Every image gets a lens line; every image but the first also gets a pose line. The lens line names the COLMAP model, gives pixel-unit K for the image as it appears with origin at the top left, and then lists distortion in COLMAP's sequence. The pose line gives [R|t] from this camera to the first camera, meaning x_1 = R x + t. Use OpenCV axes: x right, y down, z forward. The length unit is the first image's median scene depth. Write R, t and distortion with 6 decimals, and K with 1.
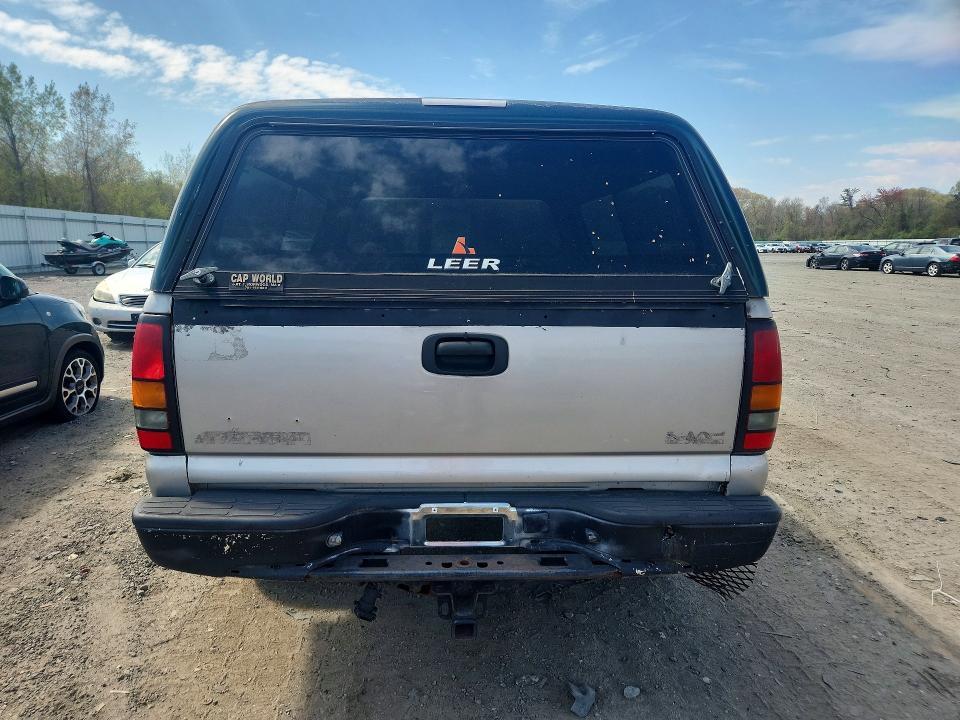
lens RADIAL K [[720.1, 0, 480.0], [0, 720.1, 360.0], [0, 0, 1]] dist [0.083586, -0.081240]
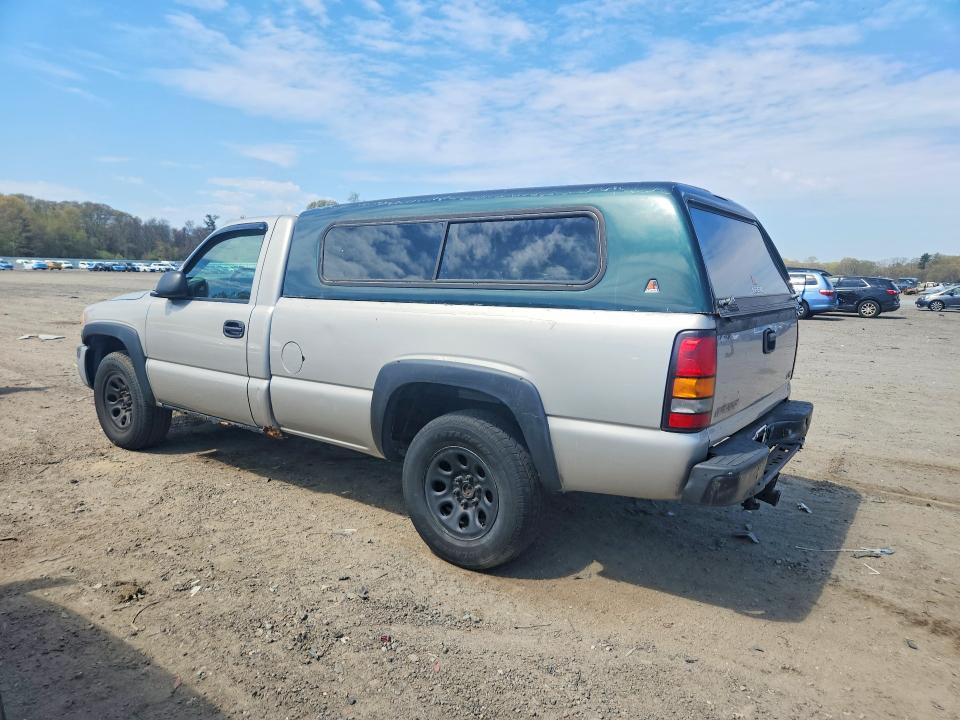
lens RADIAL K [[720.1, 0, 480.0], [0, 720.1, 360.0], [0, 0, 1]] dist [0.083586, -0.081240]
pose [[0.552830, -0.098991, 0.827393, -0.161227], [0.116609, 0.992339, 0.040812, -0.010710], [-0.825095, 0.073919, 0.560138, 0.050748]]
